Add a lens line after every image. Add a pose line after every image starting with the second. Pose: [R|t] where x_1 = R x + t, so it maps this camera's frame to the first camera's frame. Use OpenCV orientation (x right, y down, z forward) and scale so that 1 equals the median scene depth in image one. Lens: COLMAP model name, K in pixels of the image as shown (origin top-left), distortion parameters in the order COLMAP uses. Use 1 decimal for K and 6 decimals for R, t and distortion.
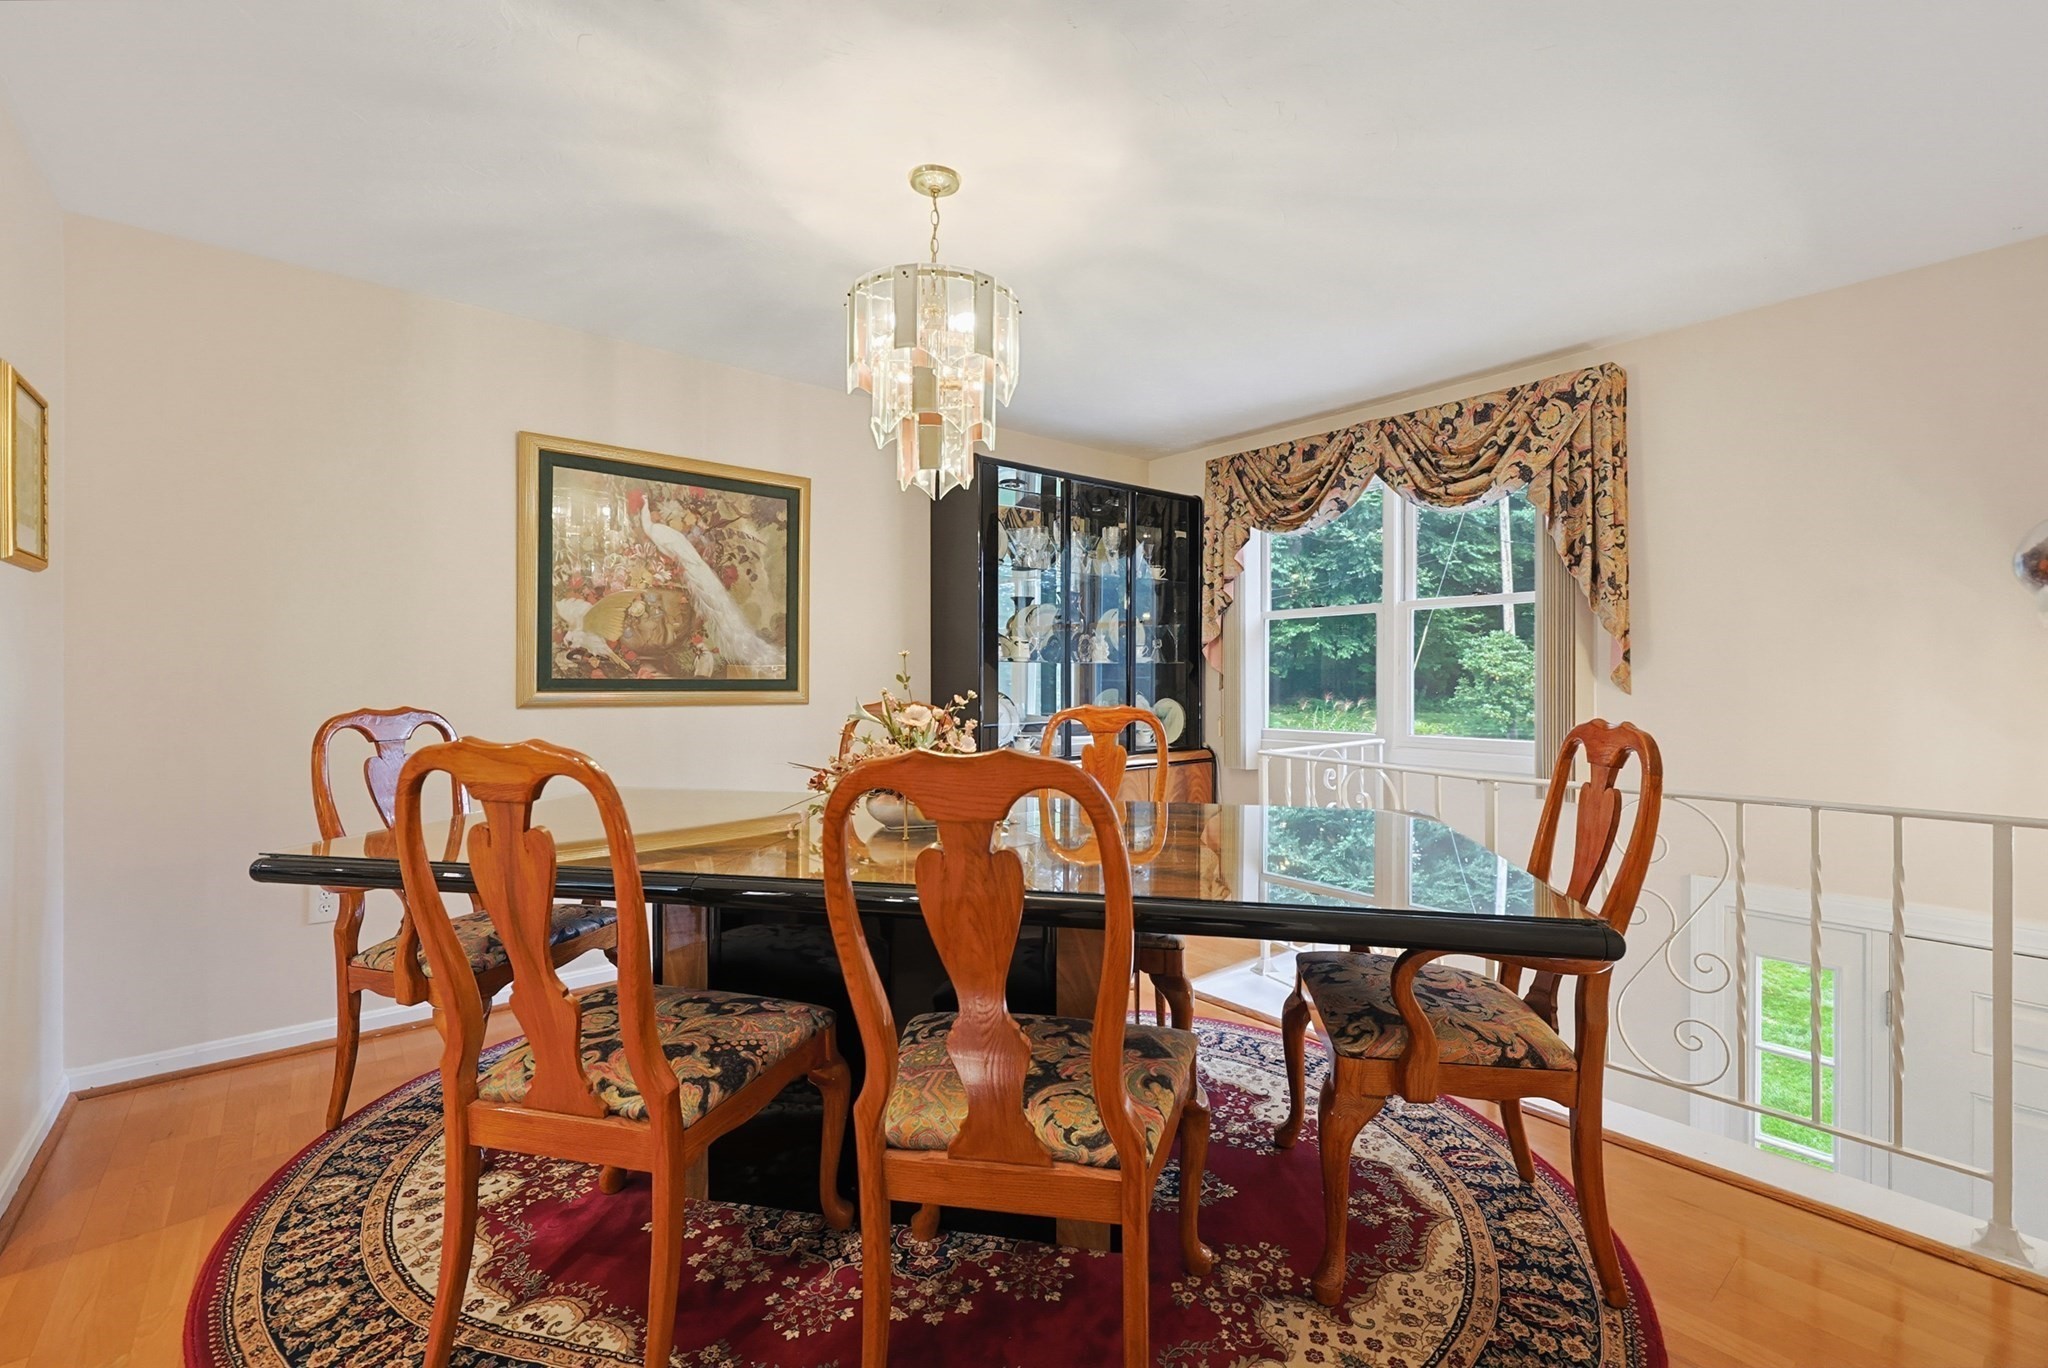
lens RADIAL K [[872.0, 0, 1024.6], [0, 872.0, 679.0], [0, 0, 1]] dist [-0.001306, 0.000044]
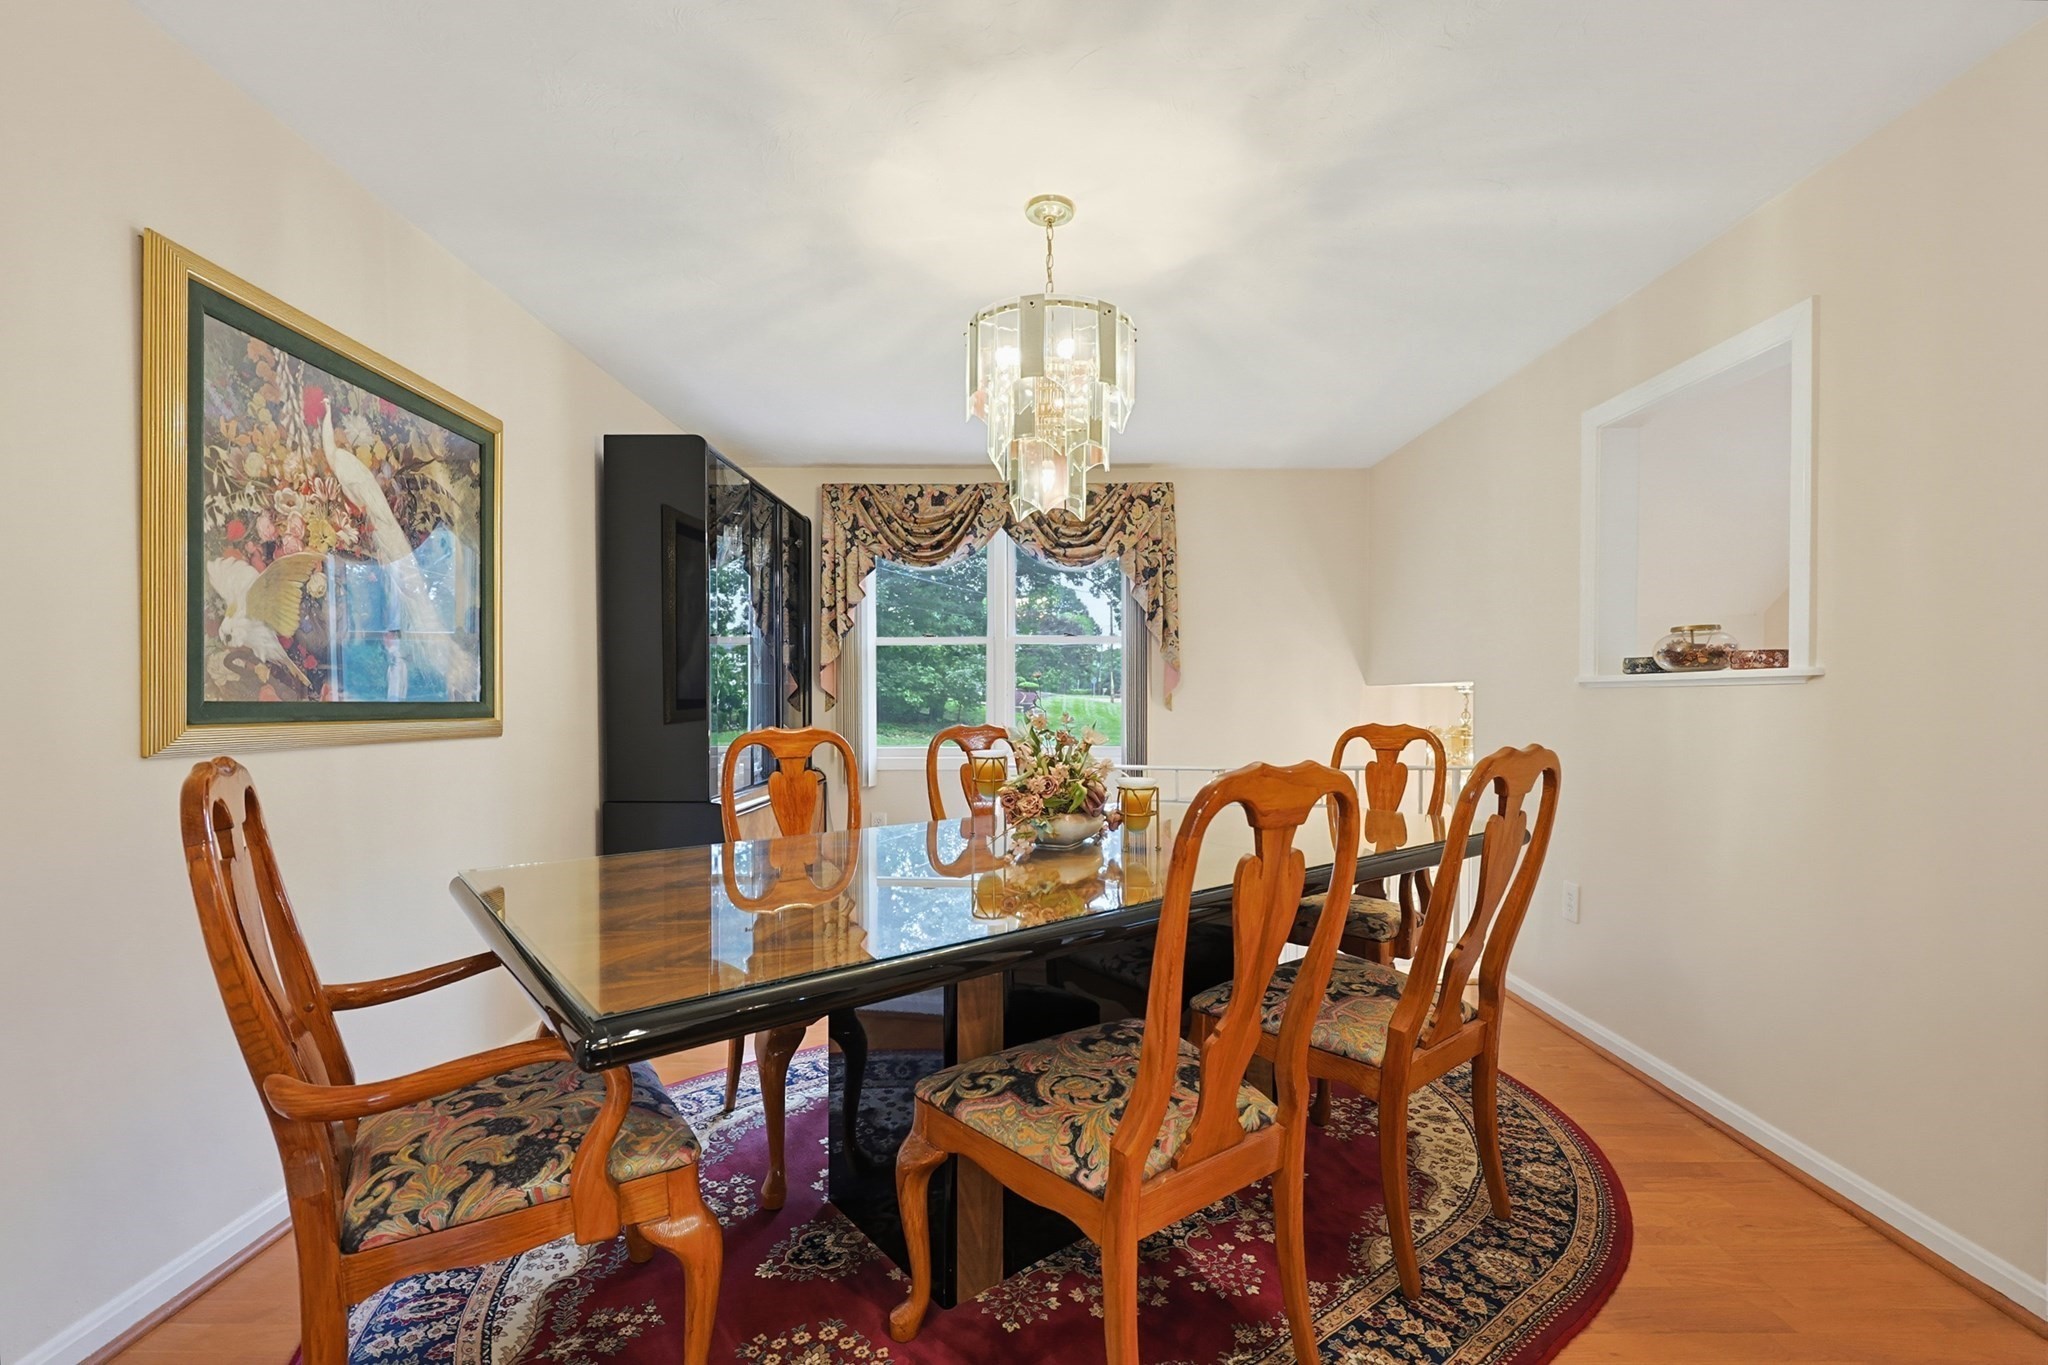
lens RADIAL K [[872.0, 0, 1044.3], [0, 872.0, 712.1], [0, 0, 1]] dist [-0.001306, 0.000044]
pose [[0.640554, -0.012161, 0.767817, -0.544571], [0.001614, 0.999894, 0.014490, -0.000692], [-0.767911, -0.008042, 0.640506, 0.211527]]
